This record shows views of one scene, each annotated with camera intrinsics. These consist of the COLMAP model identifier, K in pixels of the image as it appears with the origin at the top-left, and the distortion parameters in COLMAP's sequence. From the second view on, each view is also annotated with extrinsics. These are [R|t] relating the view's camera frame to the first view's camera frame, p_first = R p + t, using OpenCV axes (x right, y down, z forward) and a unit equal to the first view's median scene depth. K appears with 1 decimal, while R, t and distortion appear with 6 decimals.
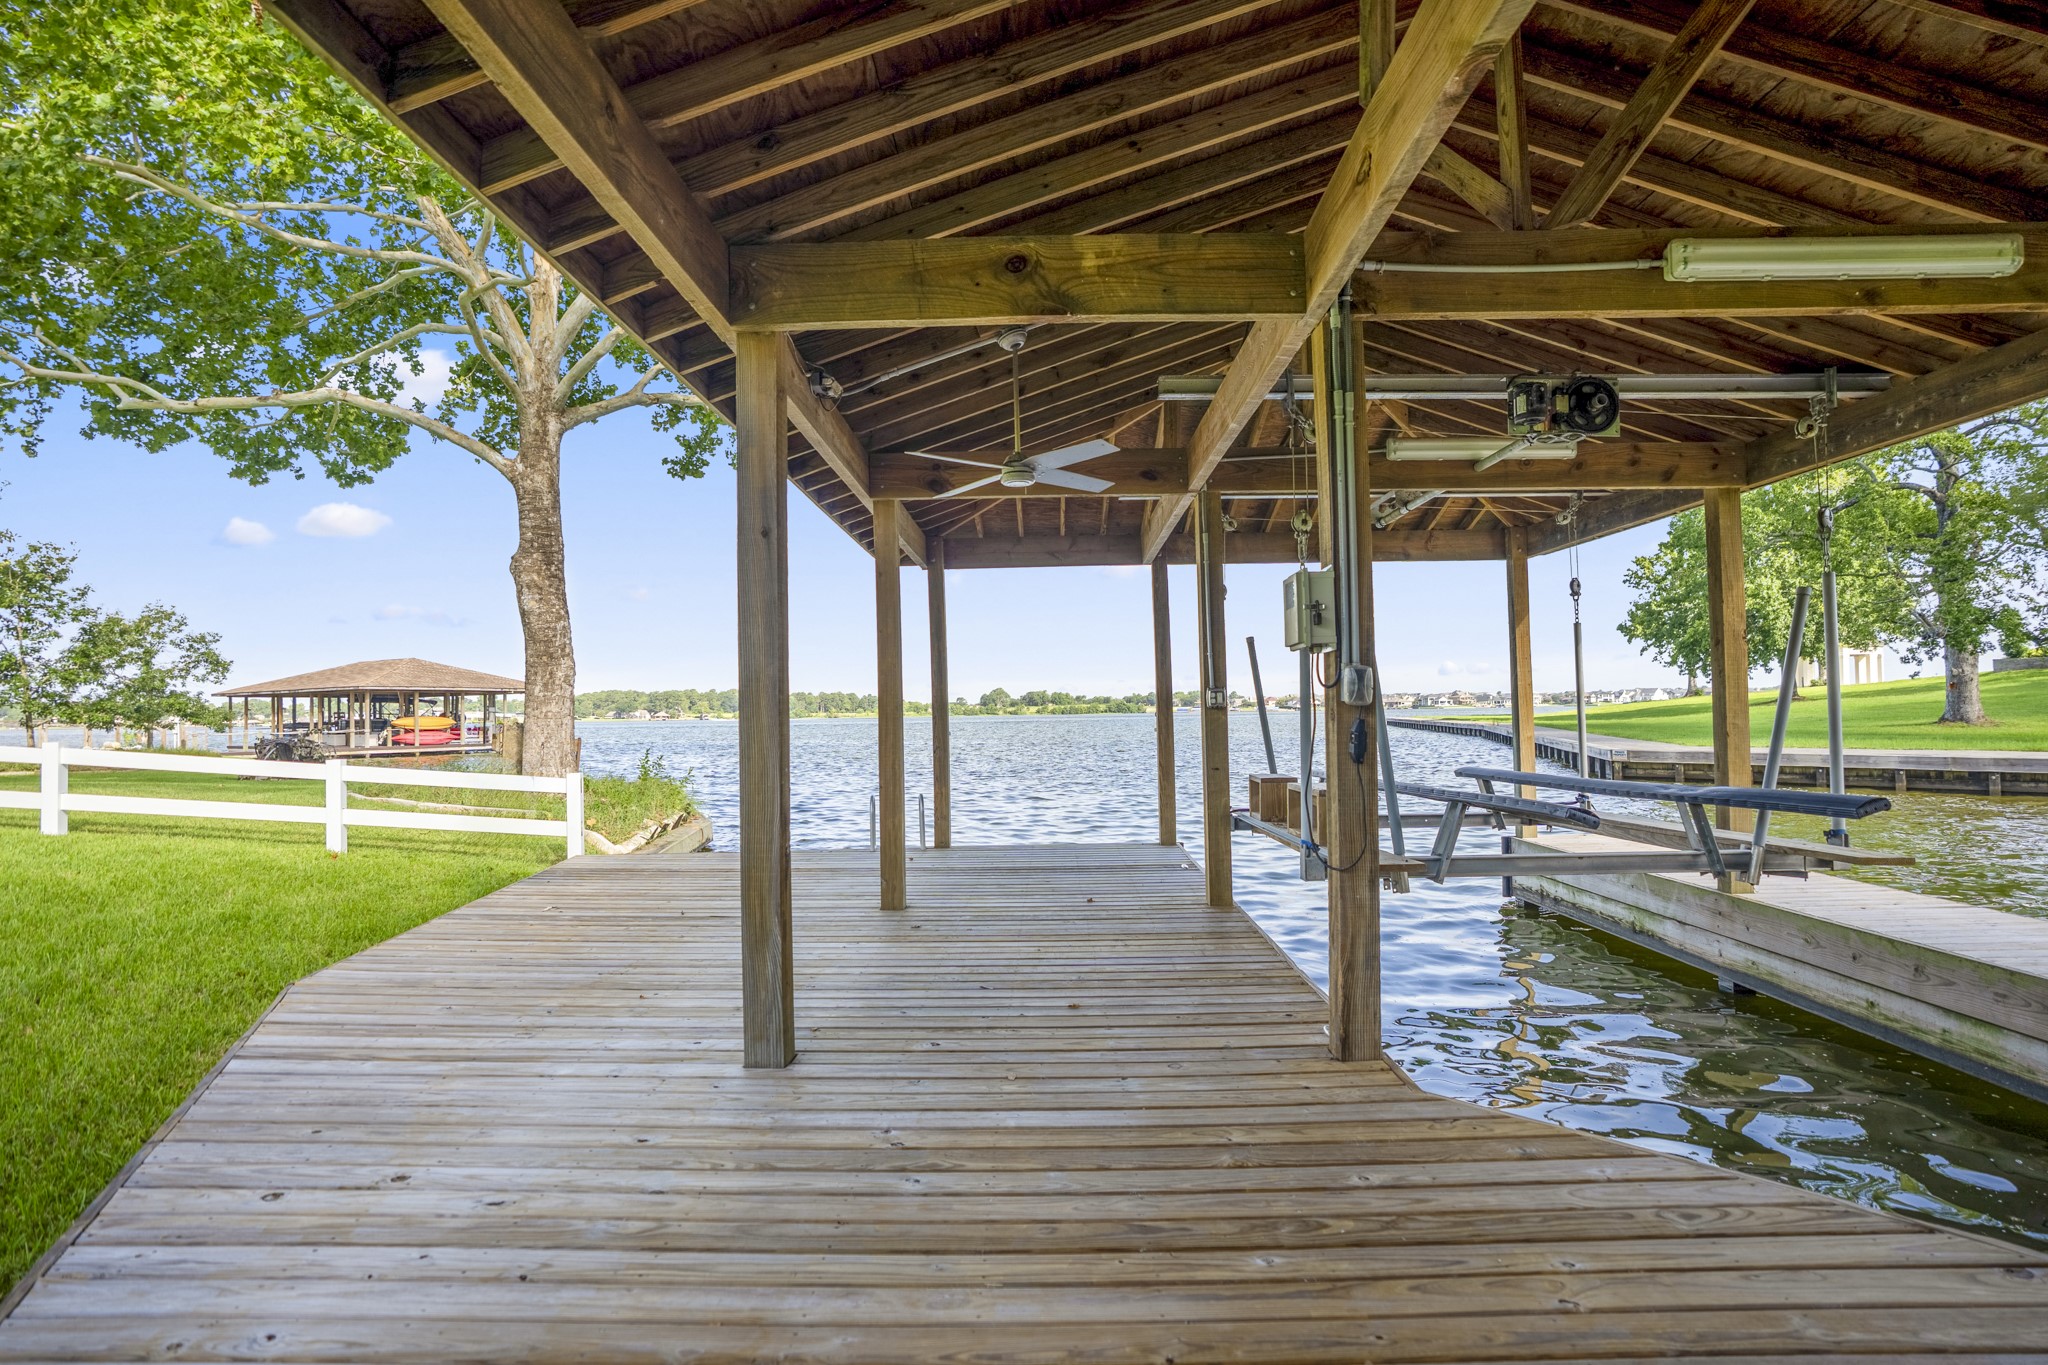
lens RADIAL K [[955.9, 0, 1018.5], [0, 955.9, 654.2], [0, 0, 1]] dist [-0.001232, 0.000016]
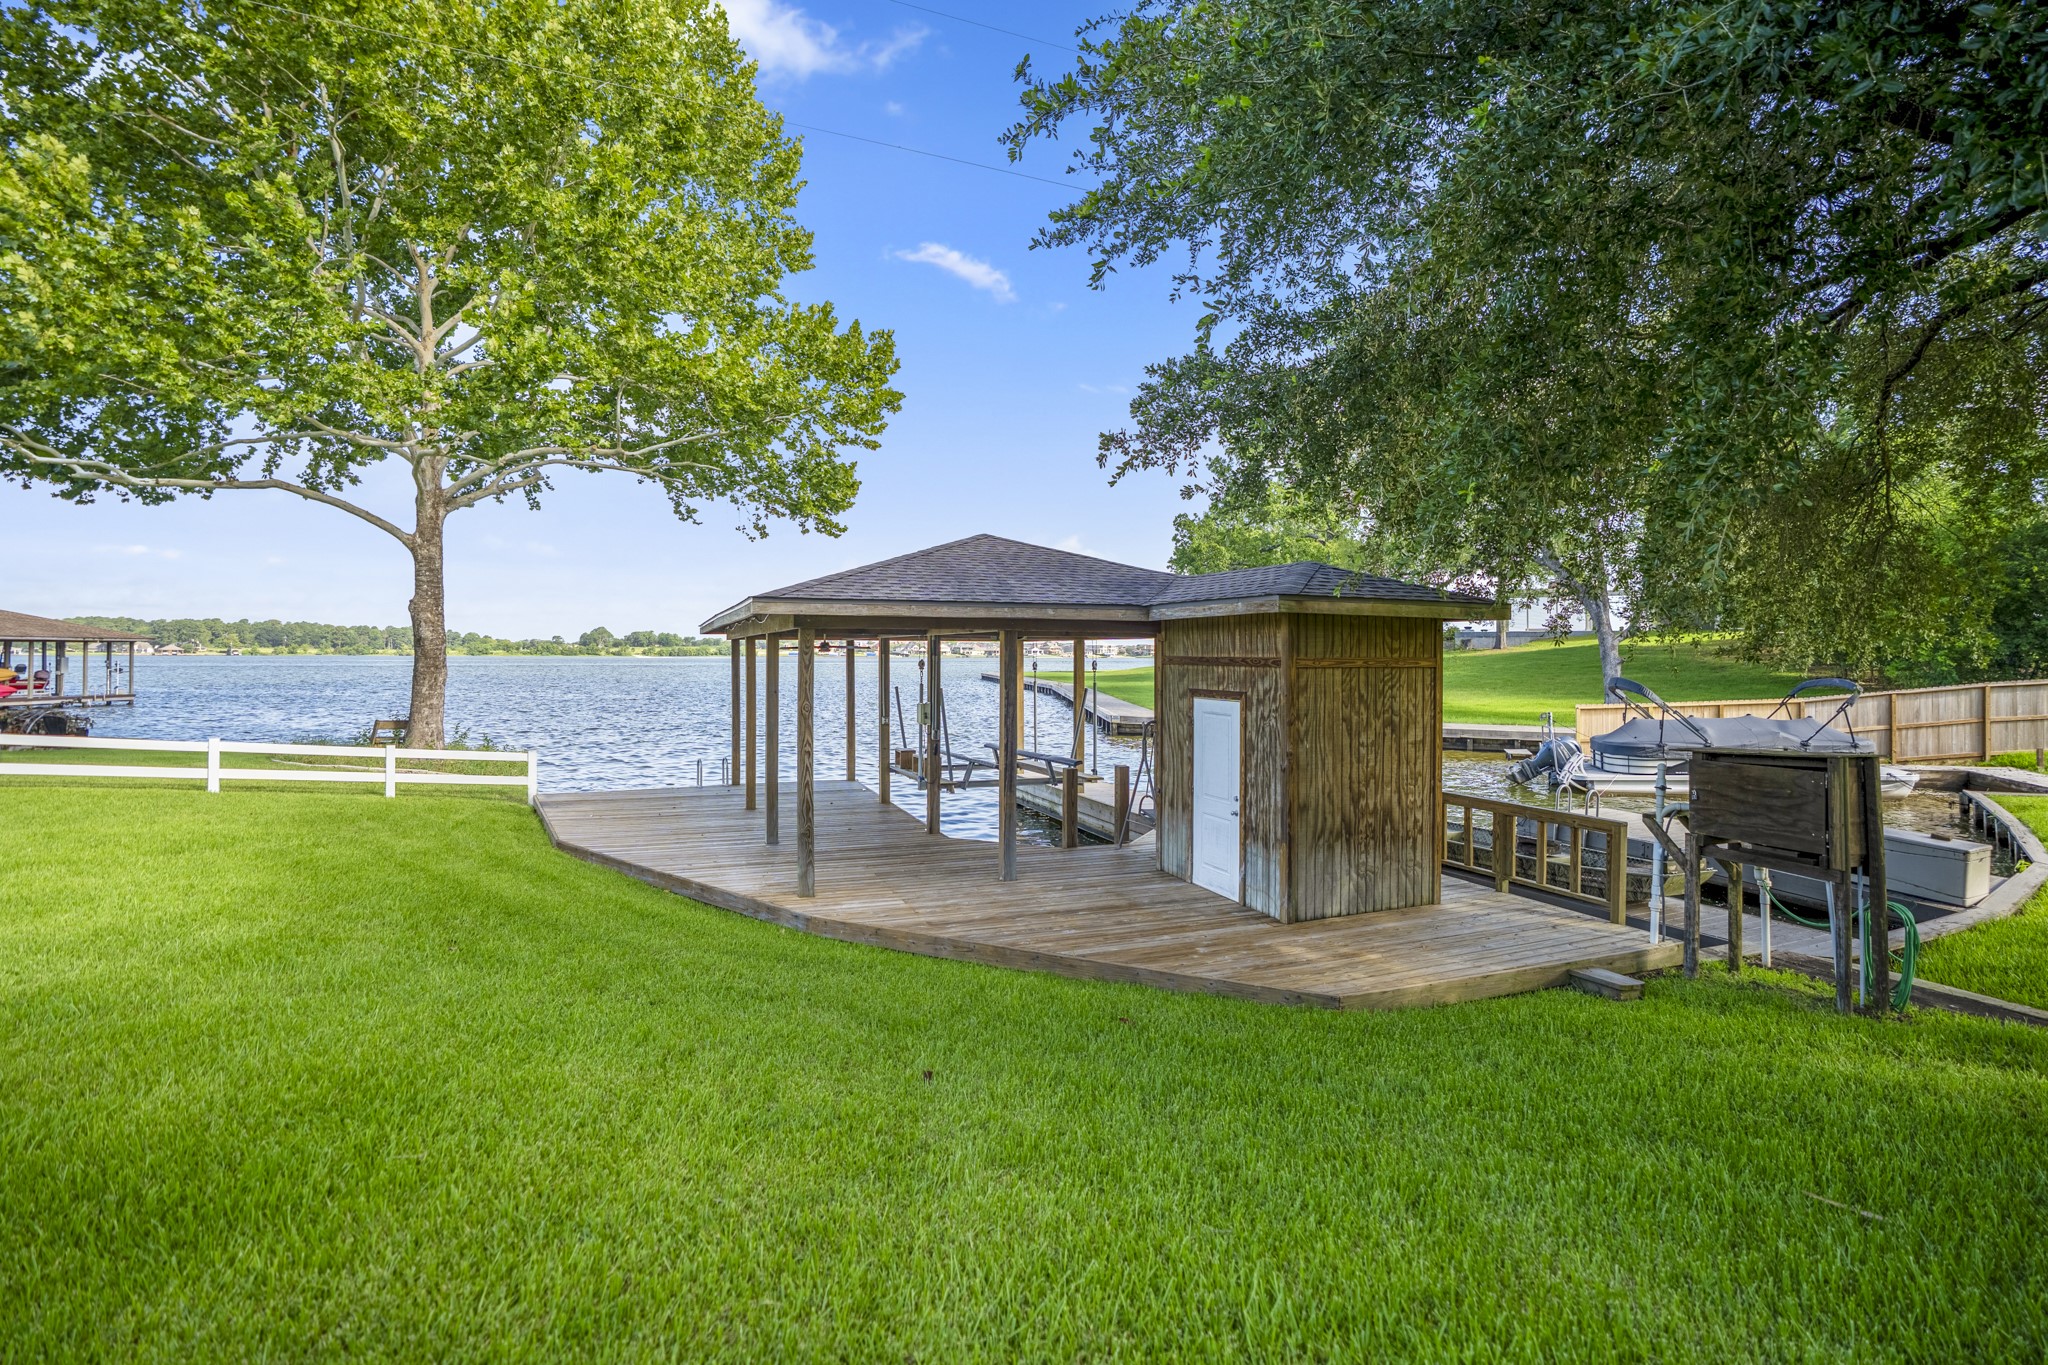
lens RADIAL K [[955.9, 0, 1018.5], [0, 955.9, 654.2], [0, 0, 1]] dist [-0.001232, 0.000016]
pose [[0.917738, 0.023997, 0.396460, -0.352111], [-0.049081, 0.997374, 0.053246, -0.206087], [-0.394142, -0.068325, 0.916506, -1.047483]]
